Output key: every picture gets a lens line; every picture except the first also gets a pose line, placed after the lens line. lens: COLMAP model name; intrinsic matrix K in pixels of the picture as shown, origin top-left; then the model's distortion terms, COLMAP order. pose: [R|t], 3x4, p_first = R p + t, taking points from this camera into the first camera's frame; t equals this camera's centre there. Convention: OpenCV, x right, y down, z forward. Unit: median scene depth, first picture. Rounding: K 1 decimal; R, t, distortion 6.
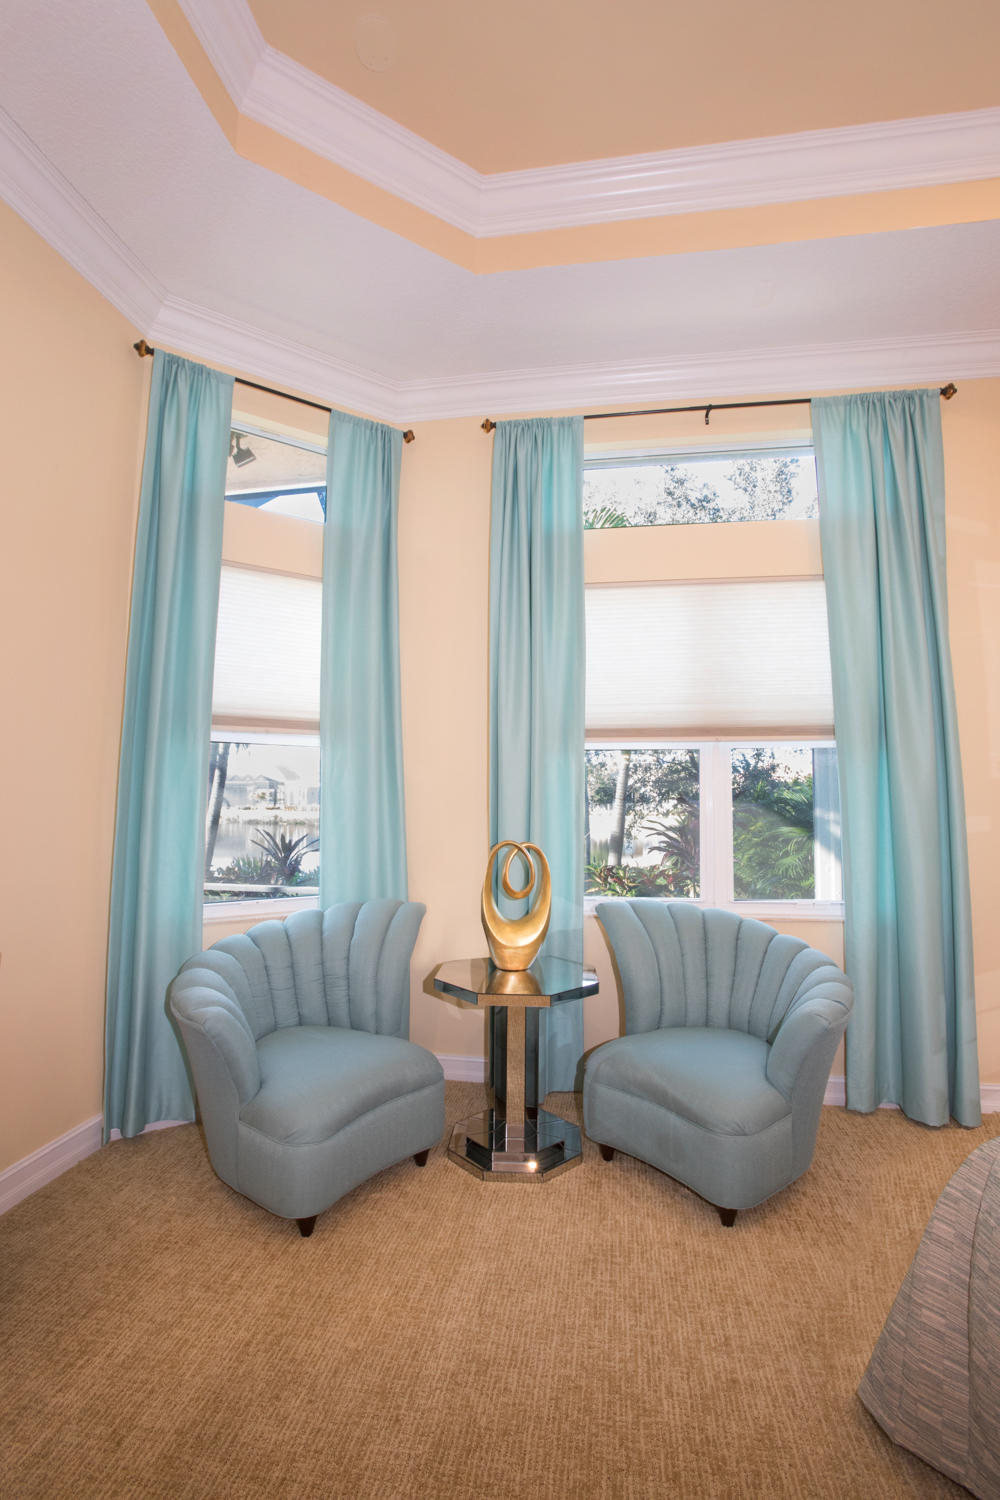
lens RADIAL K [[680.6, 0, 503.3], [0, 680.6, 743.3], [0, 0, 1]] dist [-0.075115, 0.030022]
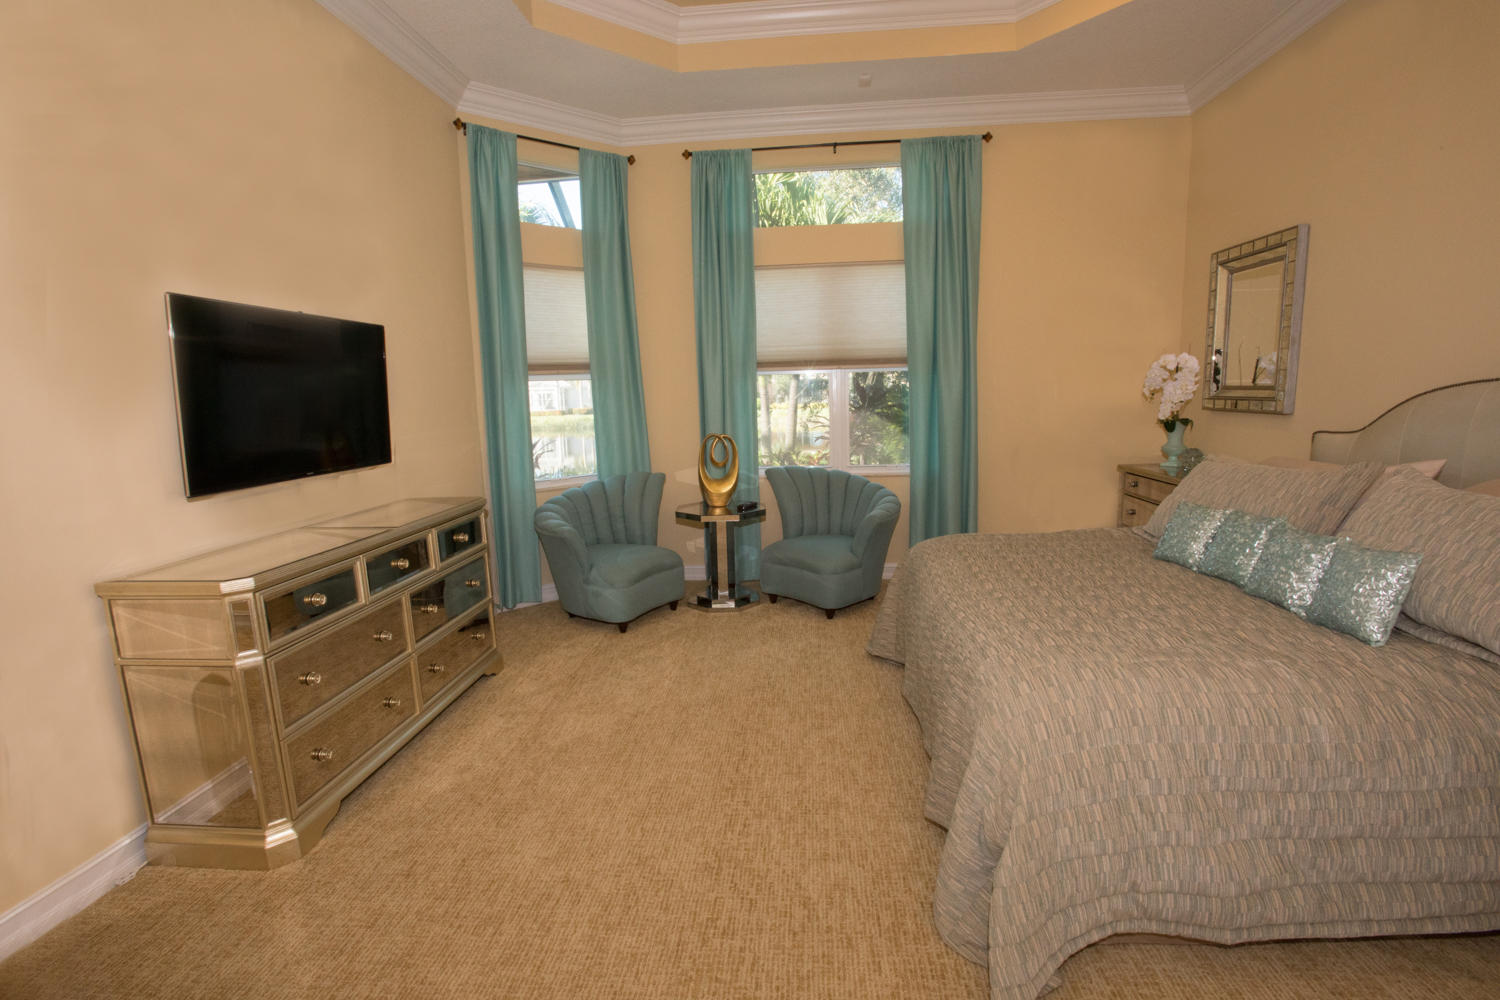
lens RADIAL K [[680.6, 0, 743.6], [0, 680.6, 499.4], [0, 0, 1]] dist [-0.075115, 0.030022]
pose [[0.996564, -0.045585, 0.069156, -0.039624], [0.028456, 0.972539, 0.230995, -0.086686], [-0.077787, -0.228234, 0.970494, -0.688702]]
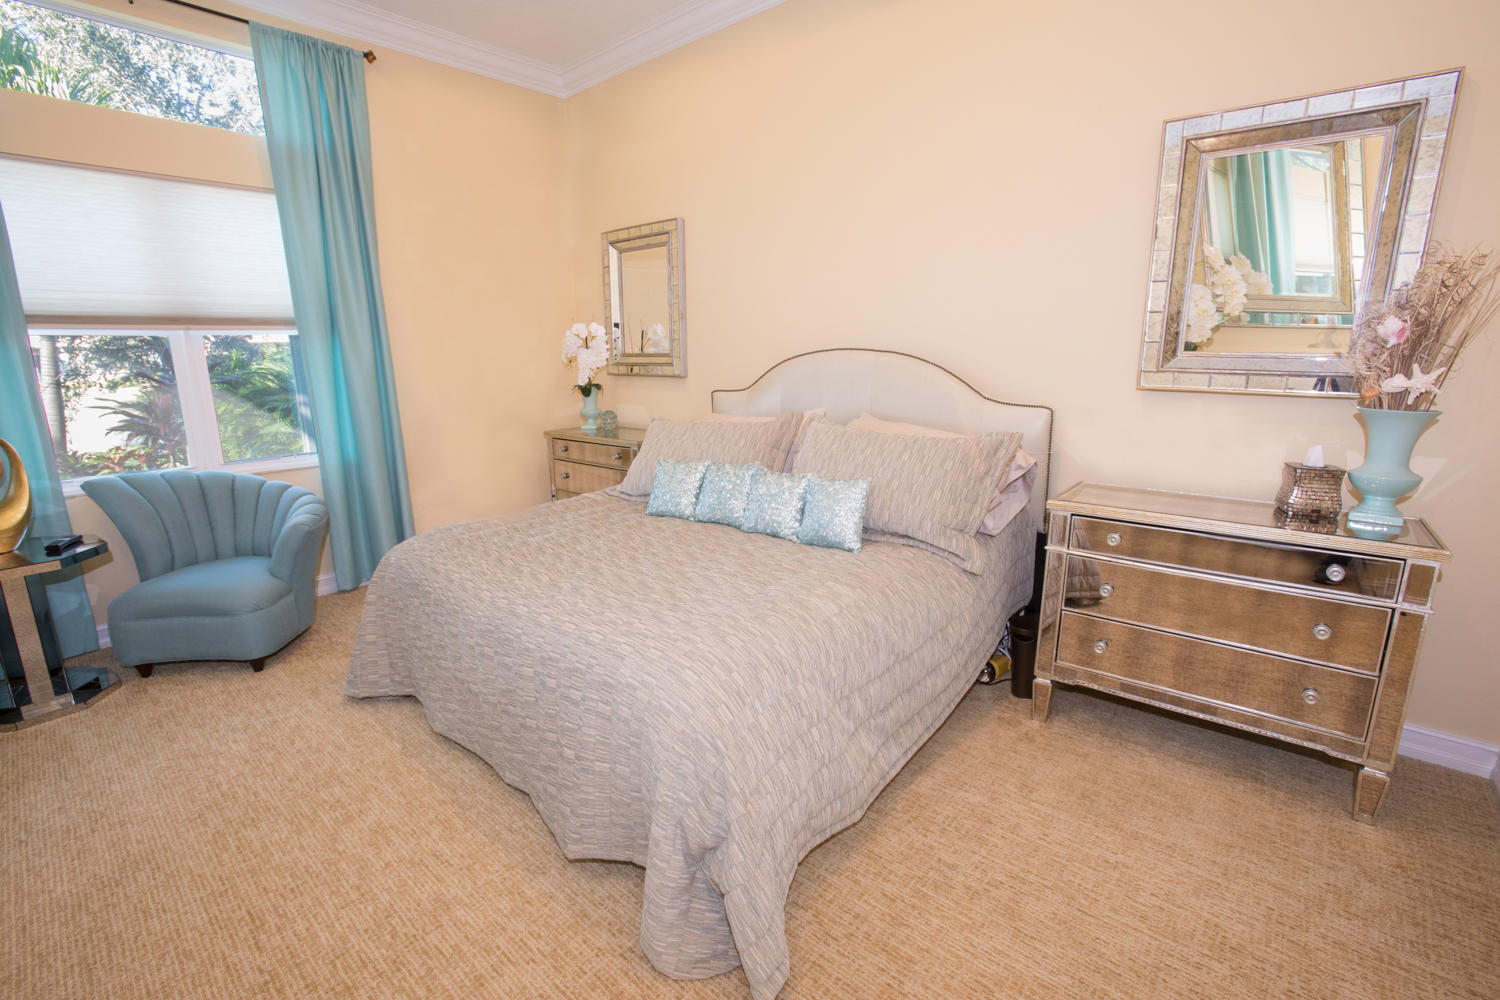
lens RADIAL K [[680.6, 0, 743.6], [0, 680.6, 499.4], [0, 0, 1]] dist [-0.075115, 0.030022]
pose [[0.532063, -0.193482, 0.824302, -0.170382], [-0.052807, 0.964063, 0.260373, -0.068384], [-0.845056, -0.182064, 0.502725, -0.457865]]
